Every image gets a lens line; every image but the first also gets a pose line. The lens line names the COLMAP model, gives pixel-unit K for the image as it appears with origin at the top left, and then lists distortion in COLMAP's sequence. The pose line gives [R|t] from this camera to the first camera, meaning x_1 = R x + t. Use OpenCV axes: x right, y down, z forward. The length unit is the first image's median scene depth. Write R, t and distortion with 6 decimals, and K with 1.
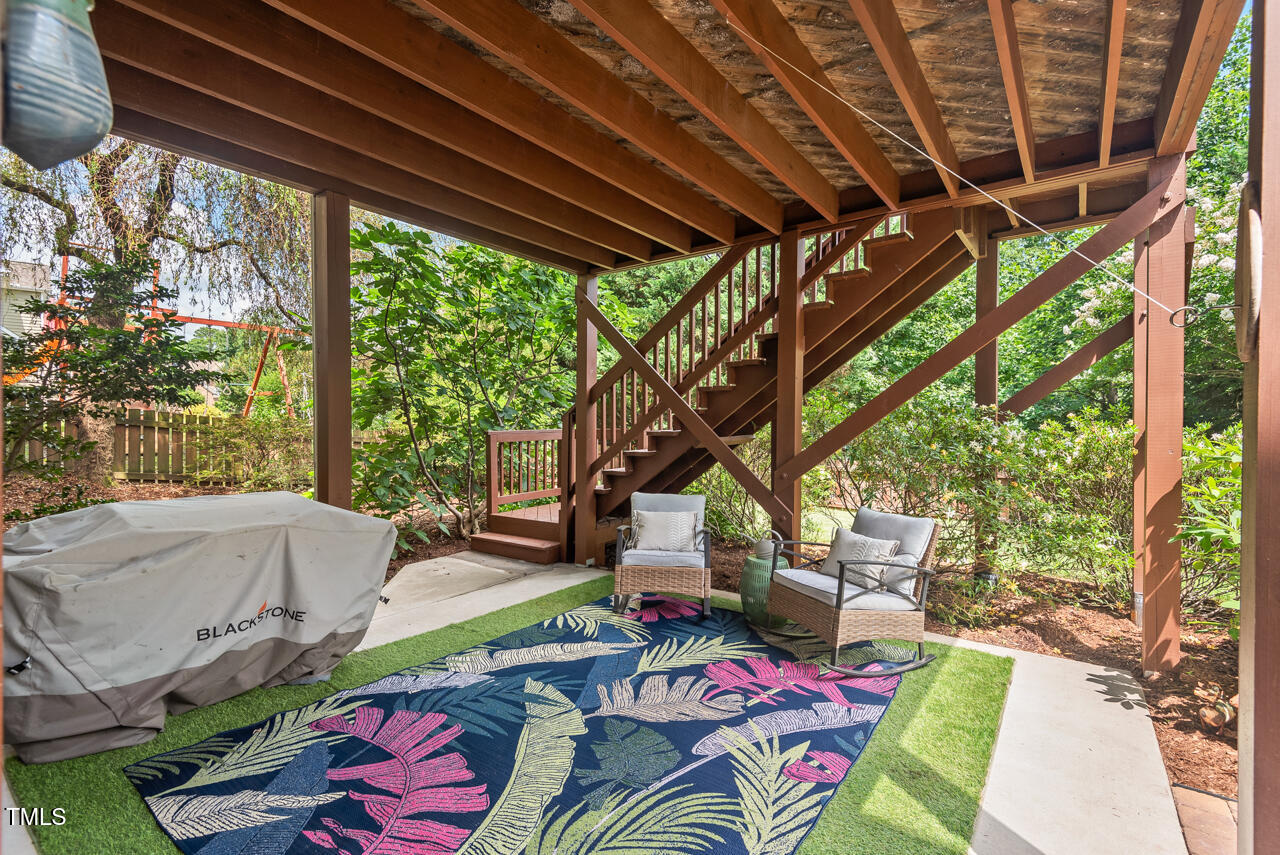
lens RADIAL K [[581.4, 0, 647.3], [0, 581.4, 422.5], [0, 0, 1]] dist [0.021194, -0.009066]
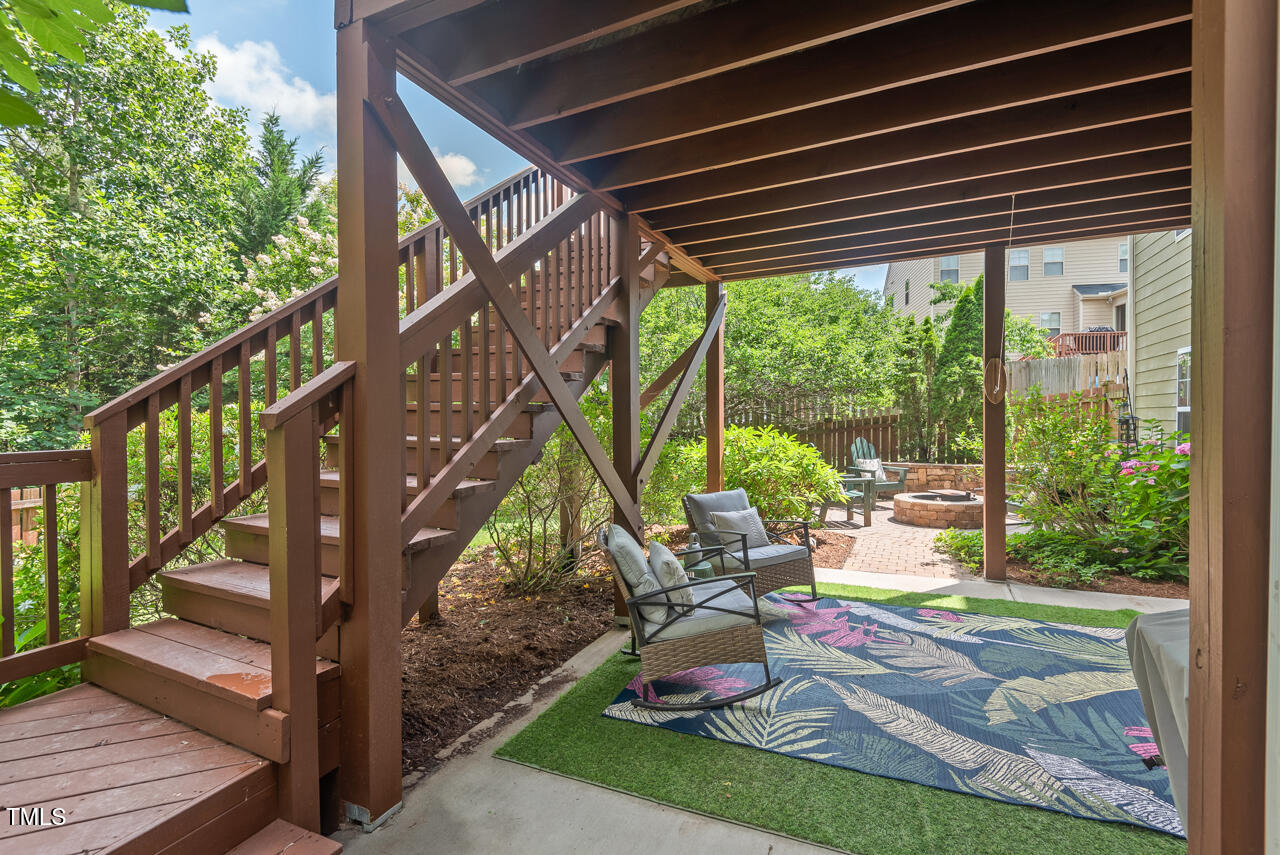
lens RADIAL K [[581.4, 0, 647.5], [0, 581.4, 422.3], [0, 0, 1]] dist [0.021194, -0.009066]
pose [[-0.205049, -0.013173, 0.978663, -1.041749], [0.003720, 0.999892, 0.014238, -0.018751], [-0.978745, 0.006560, -0.204977, 1.854574]]
